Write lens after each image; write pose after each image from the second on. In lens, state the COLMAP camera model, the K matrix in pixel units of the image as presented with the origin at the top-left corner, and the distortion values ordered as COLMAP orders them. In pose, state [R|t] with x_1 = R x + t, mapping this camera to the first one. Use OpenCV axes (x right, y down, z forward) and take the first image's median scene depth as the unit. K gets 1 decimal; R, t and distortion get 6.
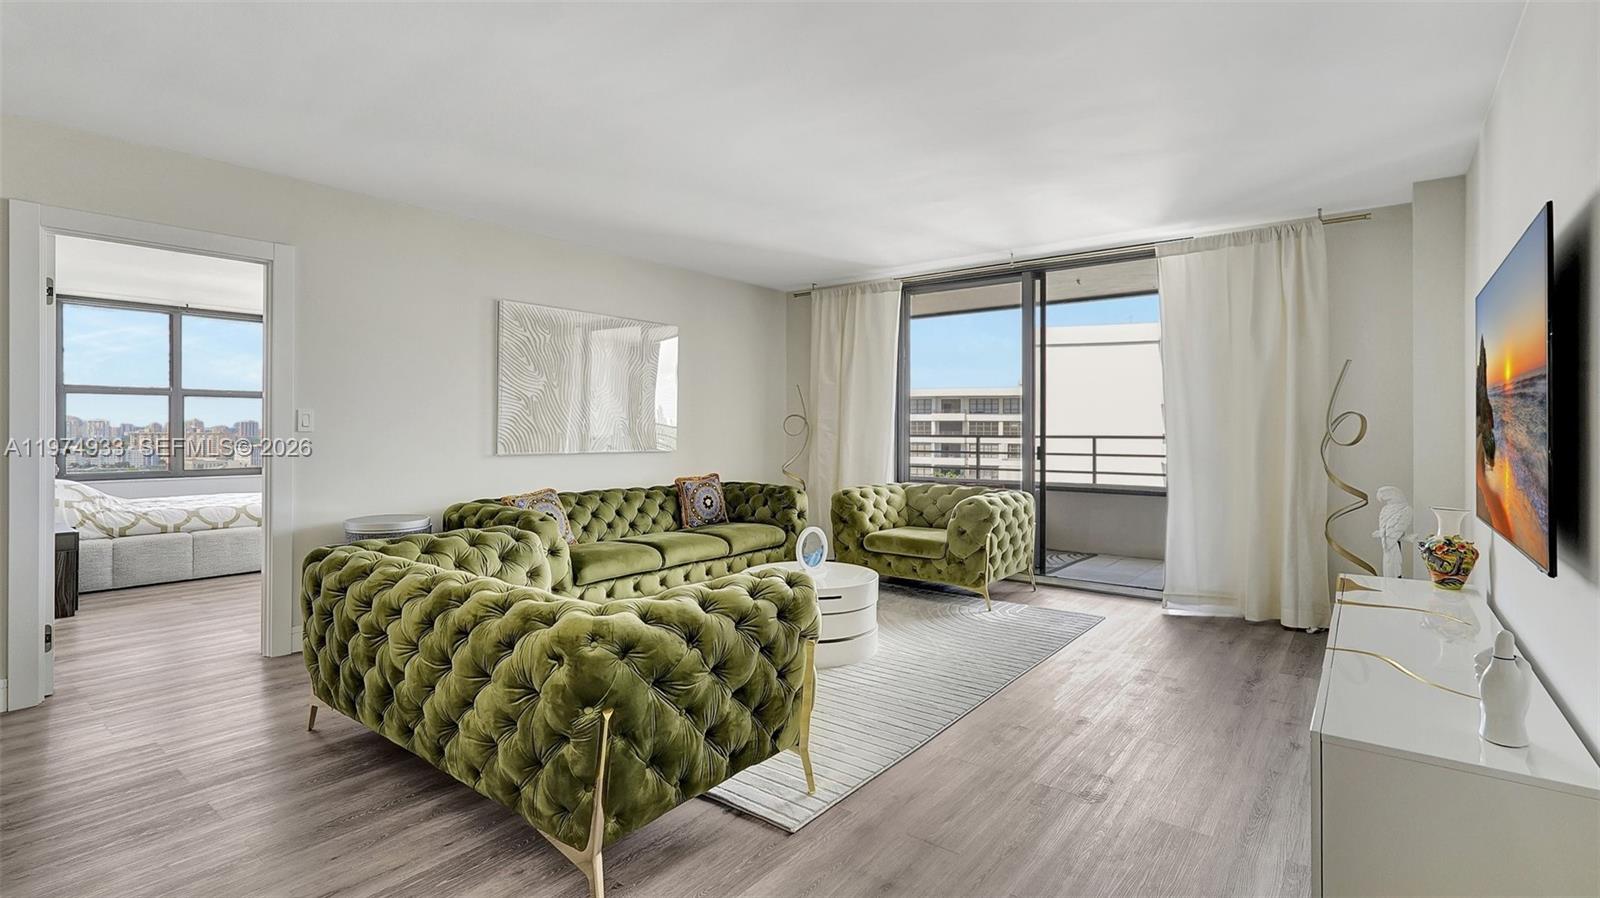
lens RADIAL K [[737.6, 0, 796.3], [0, 737.6, 426.7], [0, 0, 1]] dist [-0.000210, 0.000149]
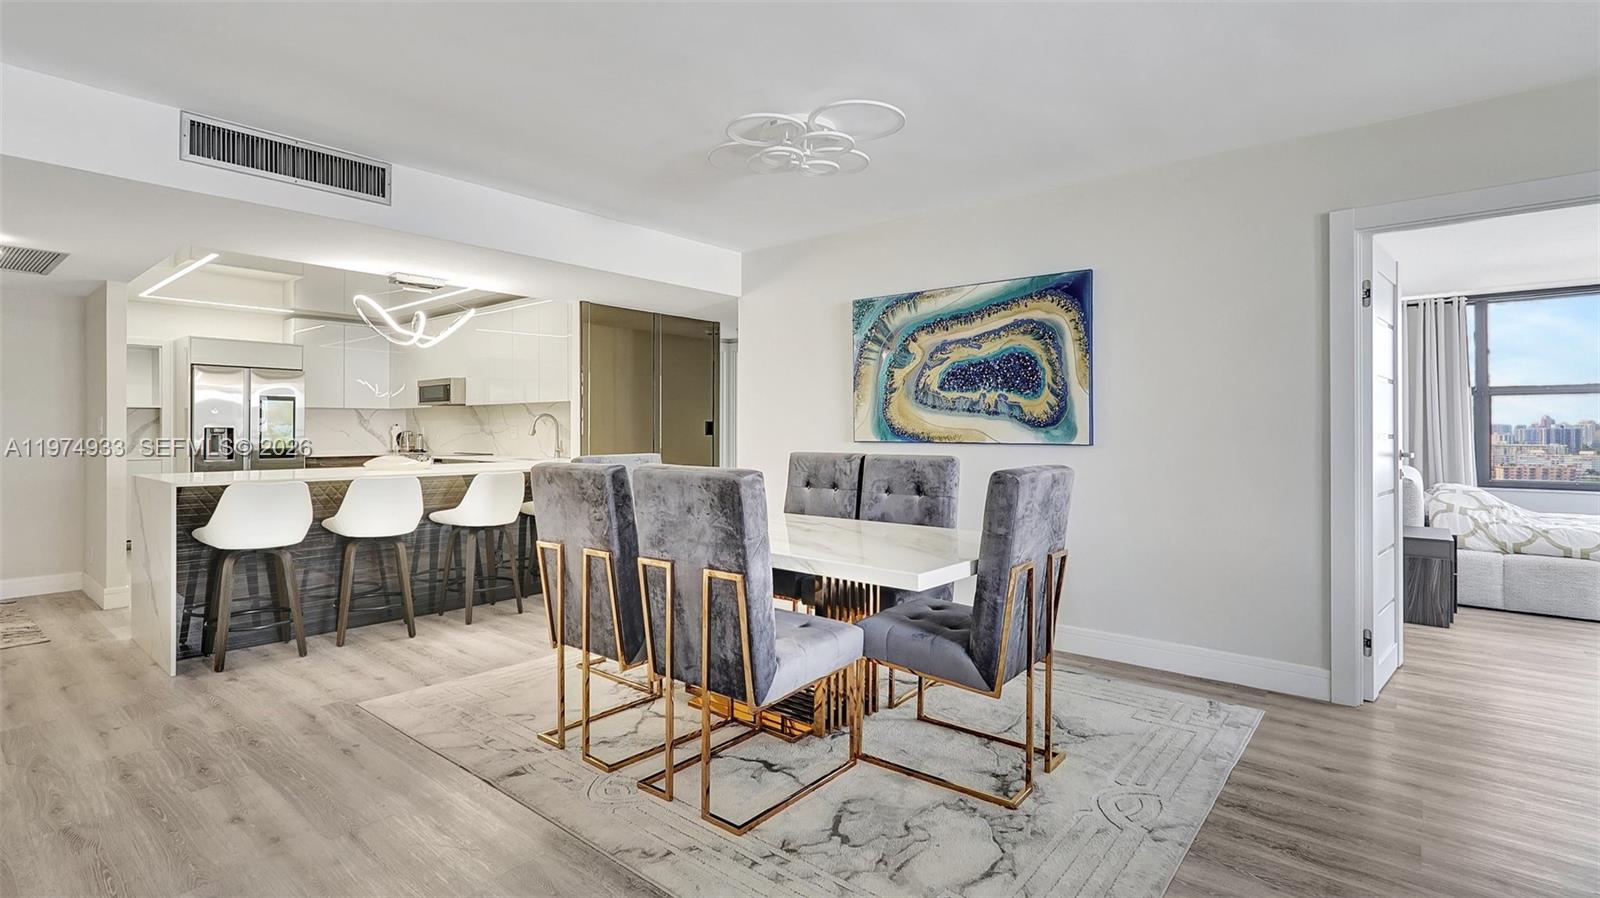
lens RADIAL K [[744.8, 0, 798.6], [0, 744.8, 436.2], [0, 0, 1]] dist [-0.014123, 0.009345]
pose [[-0.023568, 0.004073, -0.999714, 0.001131], [0.003272, 0.999987, 0.003997, 0.000648], [0.999717, -0.003177, -0.023581, 0.134741]]
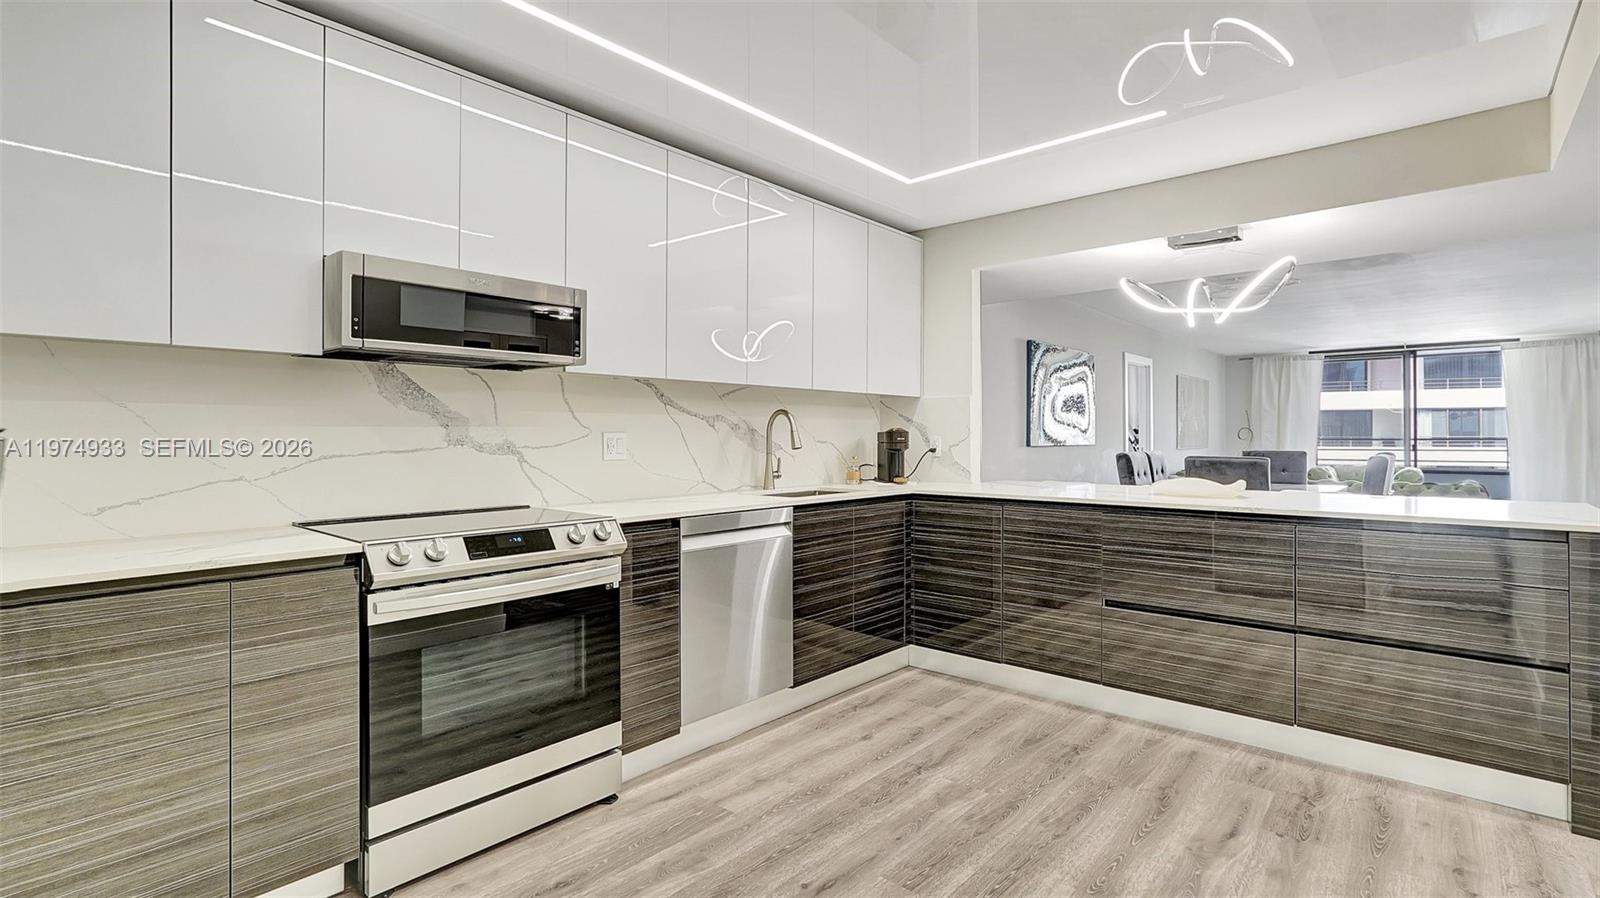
lens RADIAL K [[744.8, 0, 798.6], [0, 744.8, 436.2], [0, 0, 1]] dist [-0.014123, 0.009345]
pose [[0.998657, -0.003897, -0.051661, -1.194130], [0.004190, 0.999976, 0.005561, -0.012627], [0.051638, -0.005770, 0.998649, -1.007280]]
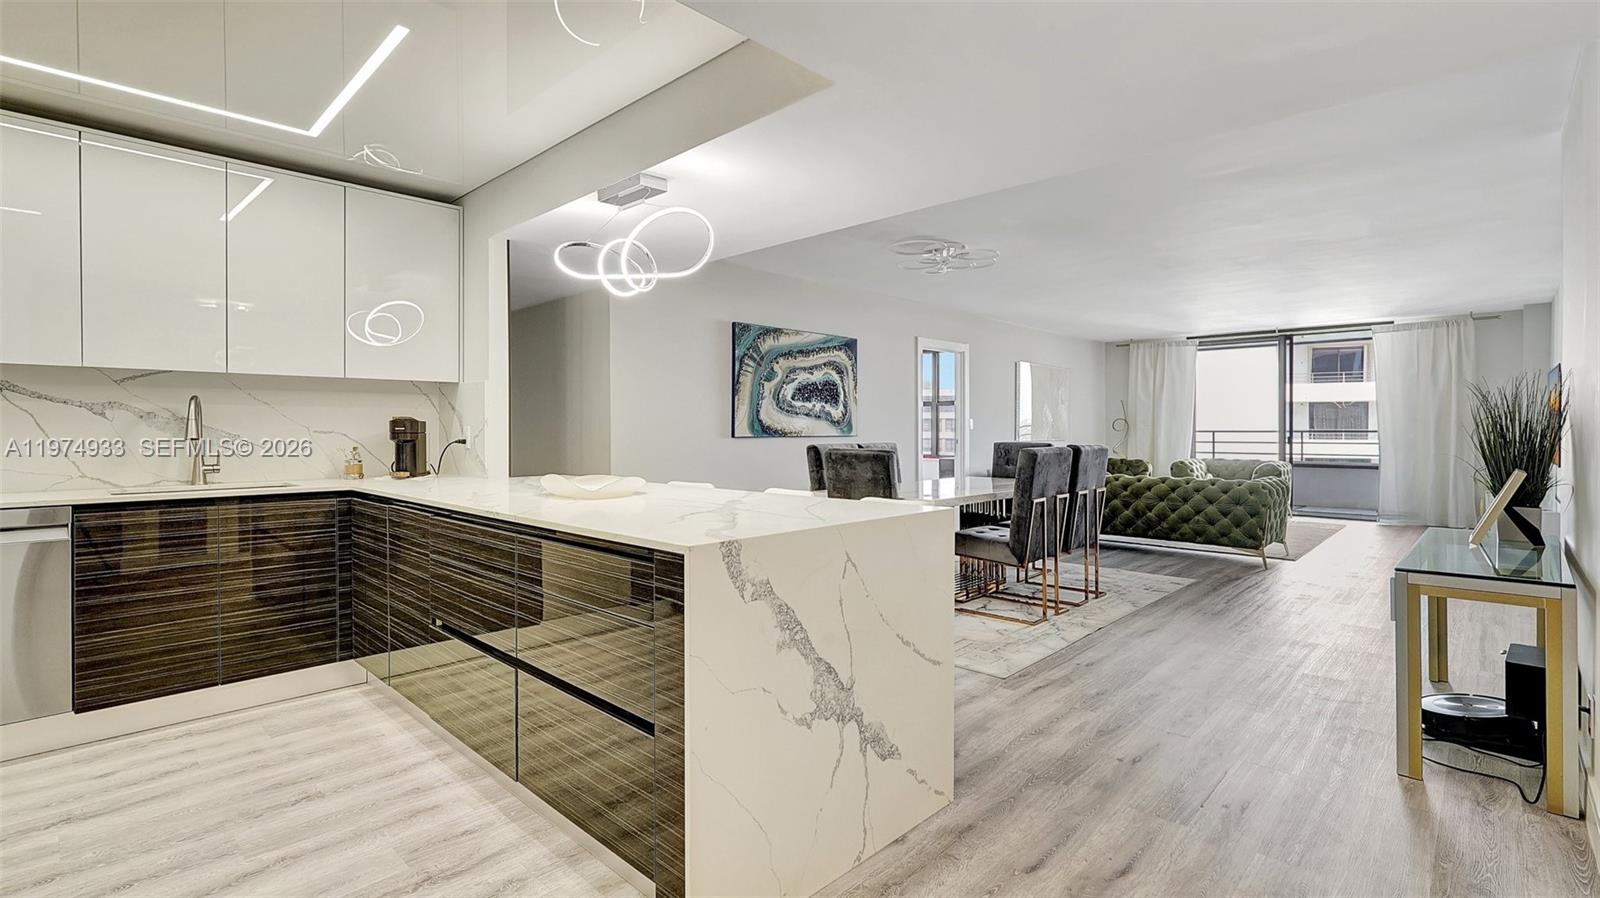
lens RADIAL K [[729.9, 0, 797.2], [0, 729.9, 442.3], [0, 0, 1]] dist [-0.002053, 0.000857]
pose [[0.995006, -0.000366, -0.099812, -0.687963], [0.002952, 0.999663, 0.025772, -0.009007], [0.099769, -0.025938, 0.994673, -0.868817]]
